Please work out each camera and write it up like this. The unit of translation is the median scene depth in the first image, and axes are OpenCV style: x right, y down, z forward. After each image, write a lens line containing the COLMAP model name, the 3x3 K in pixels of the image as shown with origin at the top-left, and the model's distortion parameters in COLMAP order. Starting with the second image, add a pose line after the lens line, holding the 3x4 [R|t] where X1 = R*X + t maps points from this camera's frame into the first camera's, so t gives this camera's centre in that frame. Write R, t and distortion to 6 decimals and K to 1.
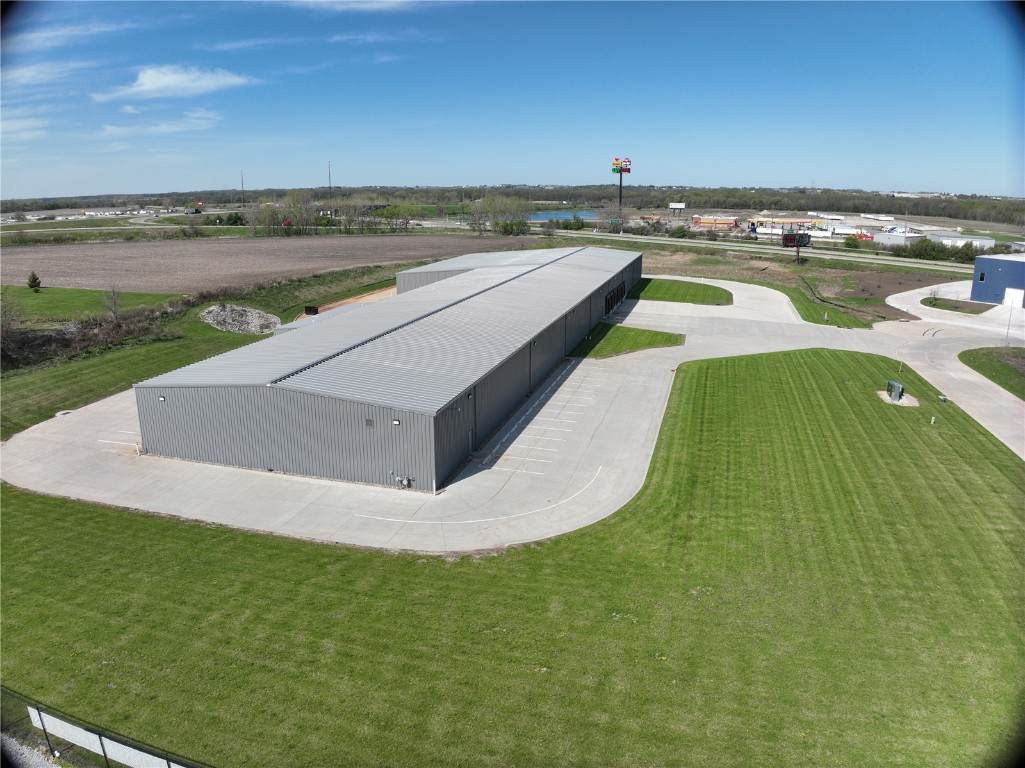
lens RADIAL K [[716.0, 0, 512.5], [0, 716.0, 384.0], [0, 0, 1]] dist [-0.070947, -0.044043]
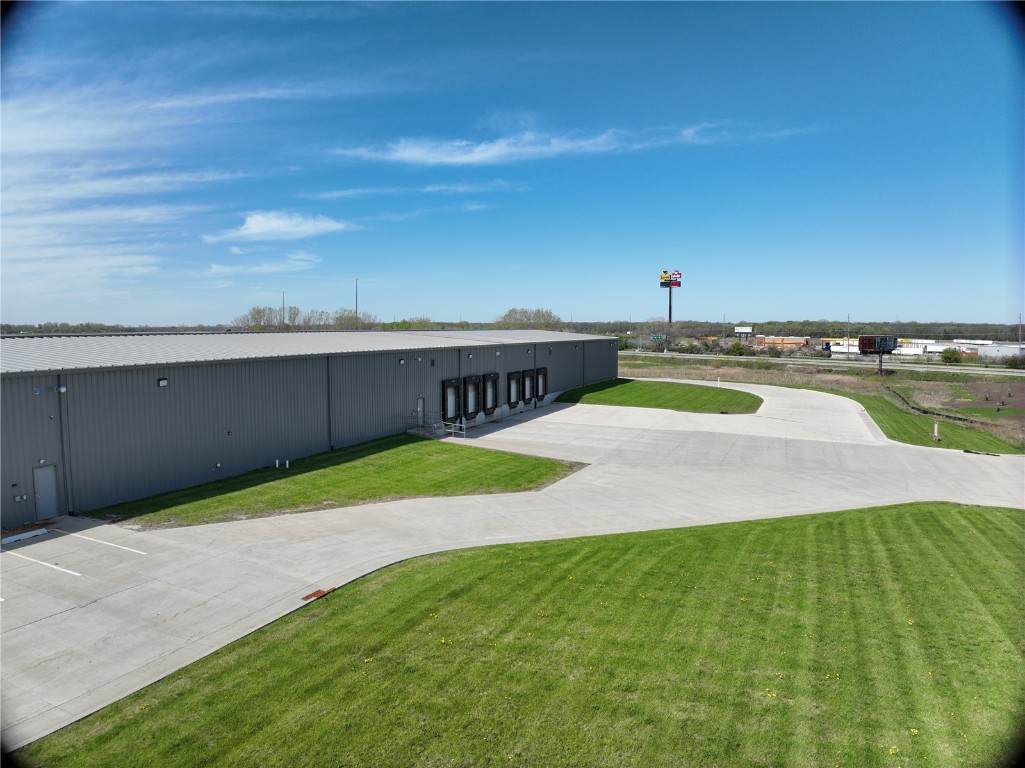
lens RADIAL K [[716.0, 0, 512.5], [0, 716.0, 384.0], [0, 0, 1]] dist [-0.070947, -0.044043]
pose [[0.993751, 0.008929, -0.111258, 0.093291], [-0.029648, 0.982102, -0.186000, -0.013833], [0.107606, 0.188136, 0.976230, 0.222841]]
